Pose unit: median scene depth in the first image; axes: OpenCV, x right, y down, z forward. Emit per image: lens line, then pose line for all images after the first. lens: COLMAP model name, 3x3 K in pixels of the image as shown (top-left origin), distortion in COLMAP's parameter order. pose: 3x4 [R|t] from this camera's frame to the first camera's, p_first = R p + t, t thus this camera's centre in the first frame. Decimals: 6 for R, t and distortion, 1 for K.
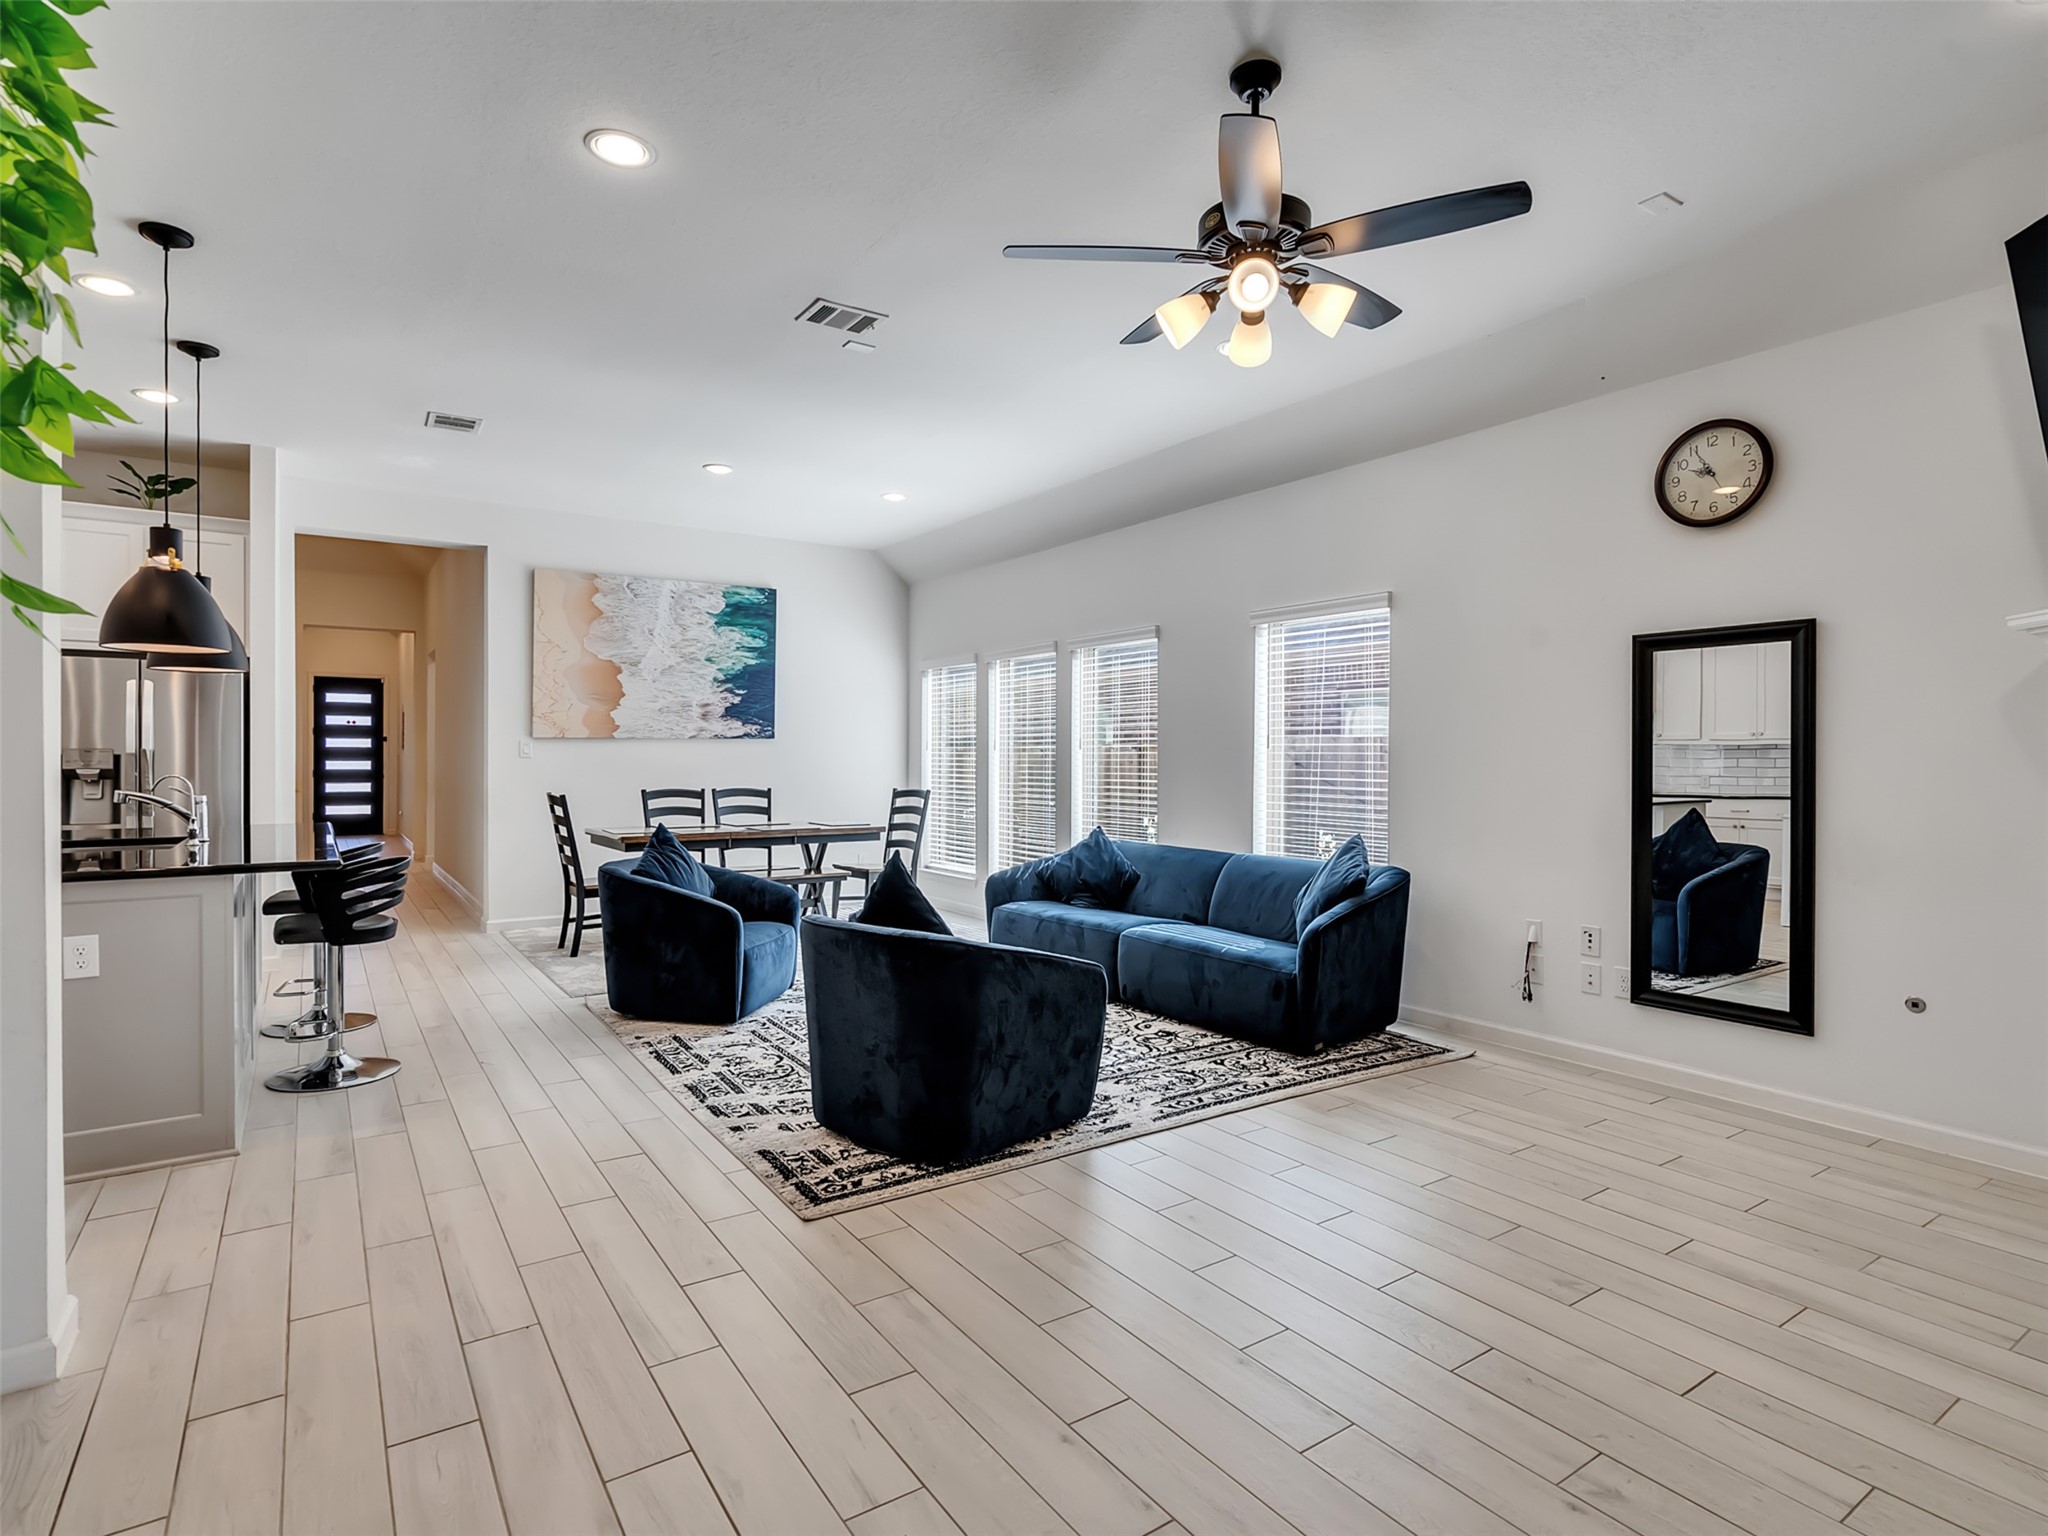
lens RADIAL K [[1048.8, 0, 1009.2], [0, 1048.8, 765.2], [0, 0, 1]] dist [-0.009836, 0.007650]
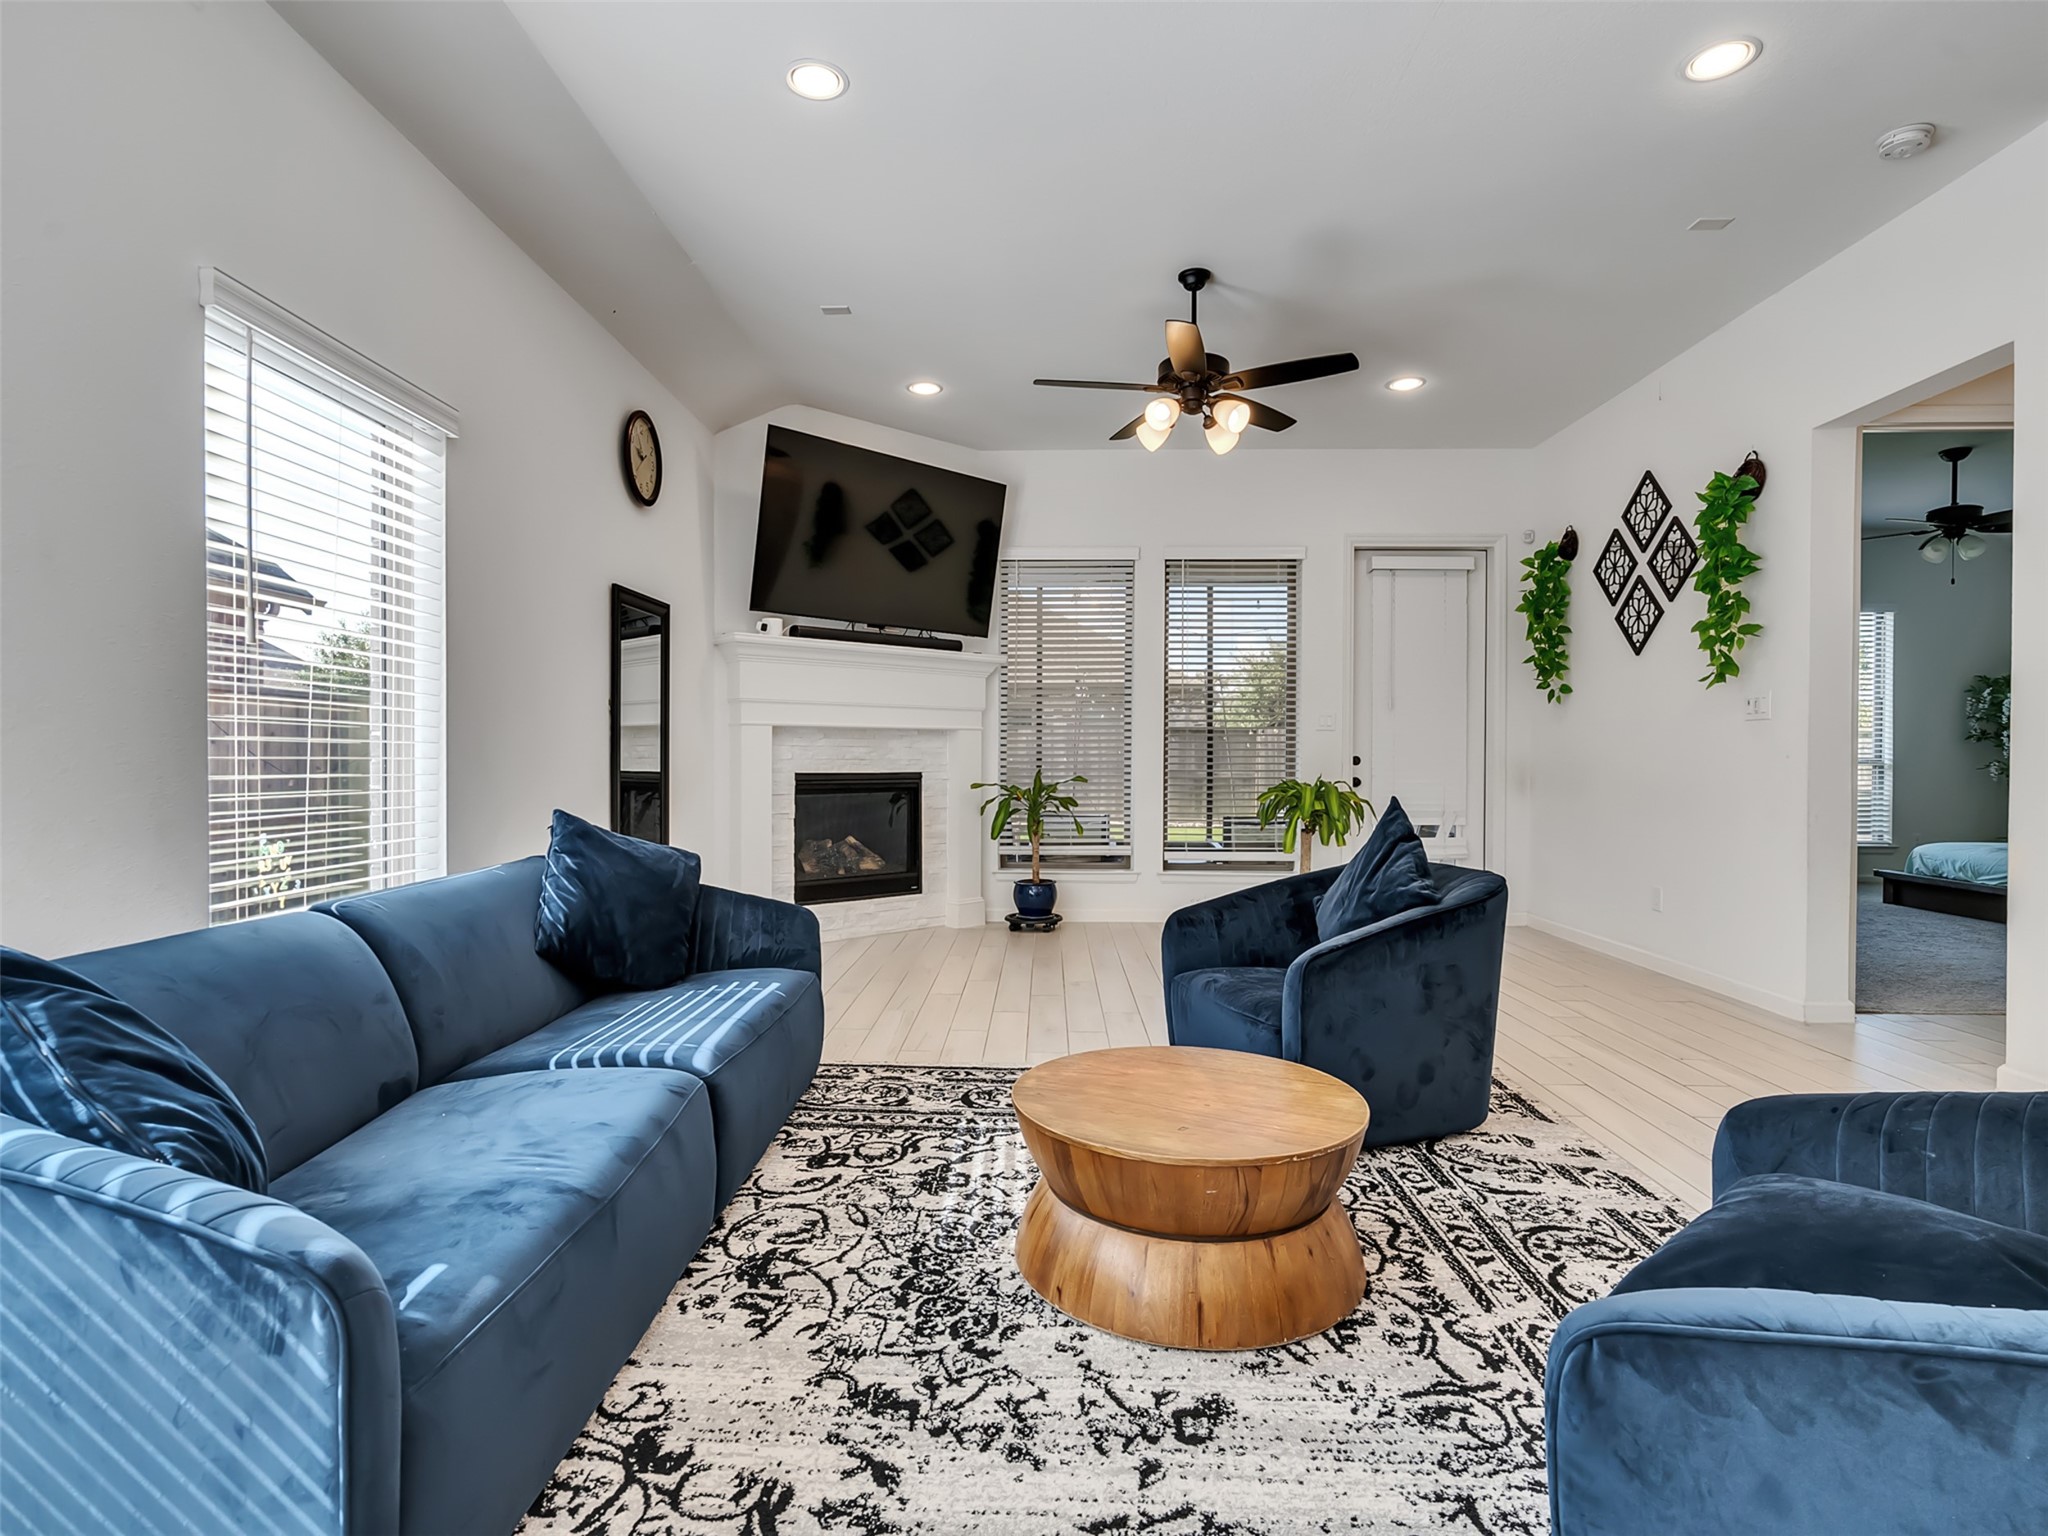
lens RADIAL K [[1048.8, 0, 1009.2], [0, 1048.8, 765.2], [0, 0, 1]] dist [-0.009836, 0.007650]
pose [[-0.811455, -0.013462, 0.584260, -0.163454], [-0.003761, 0.999834, 0.017814, 0.016925], [-0.584403, 0.012257, -0.811371, 0.859674]]
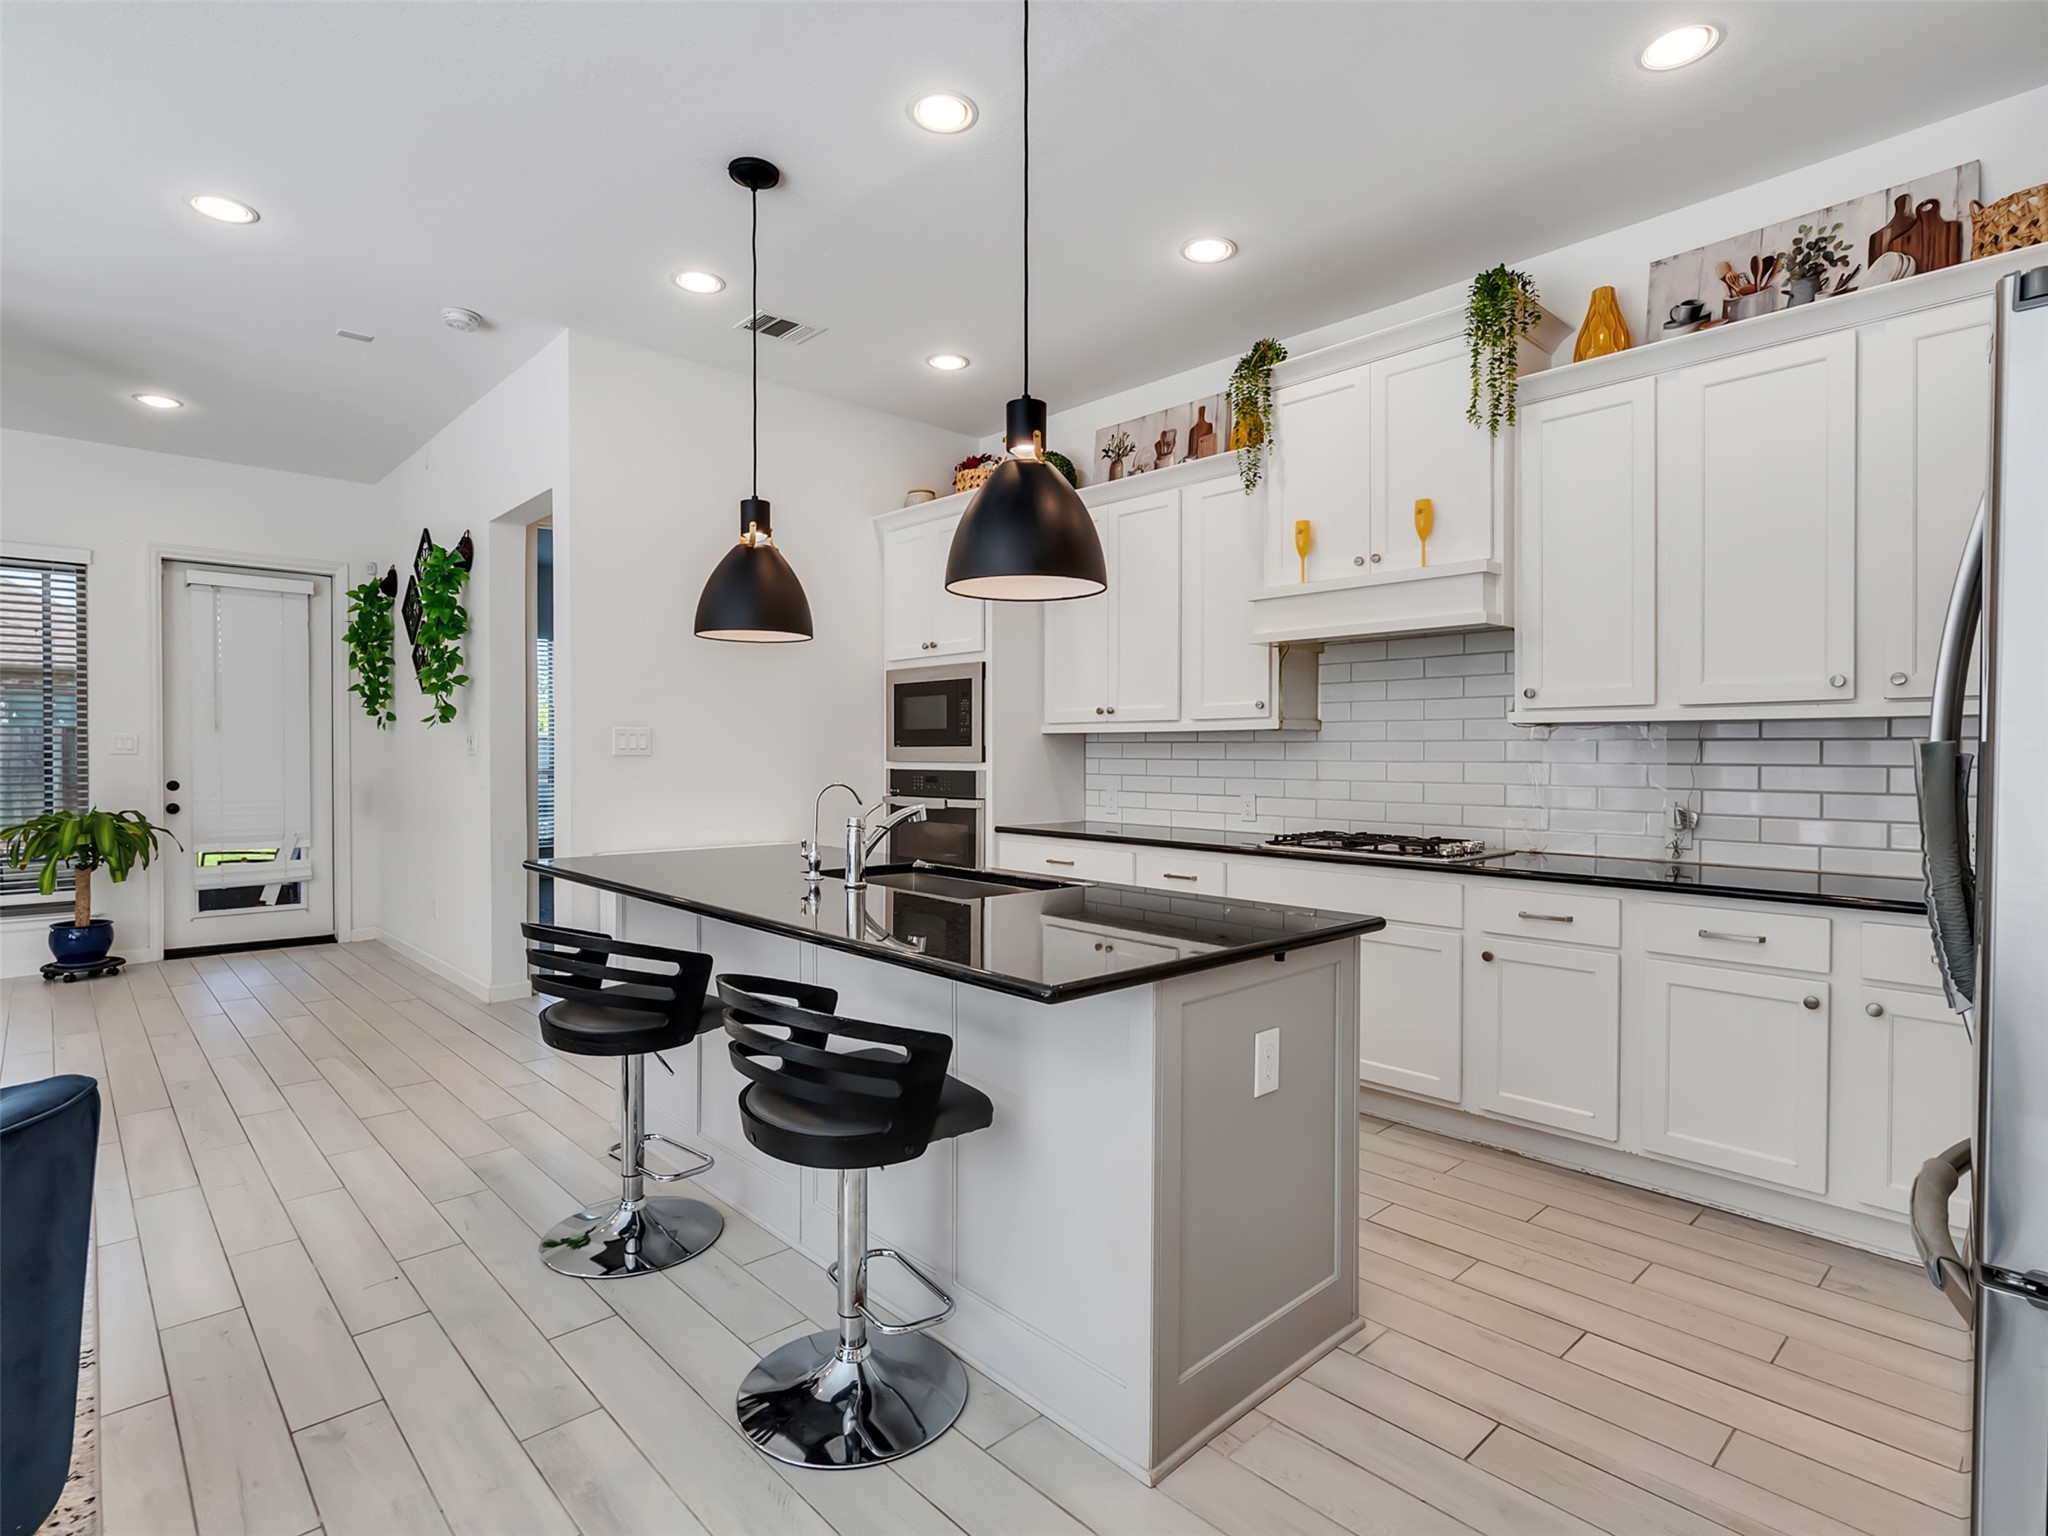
lens RADIAL K [[1048.8, 0, 1009.2], [0, 1048.8, 765.2], [0, 0, 1]] dist [-0.009836, 0.007650]
pose [[-0.987941, -0.002937, -0.154805, -0.408610], [-0.006280, 0.999757, 0.021110, -0.009911], [0.154705, 0.021828, -0.987720, 0.889768]]
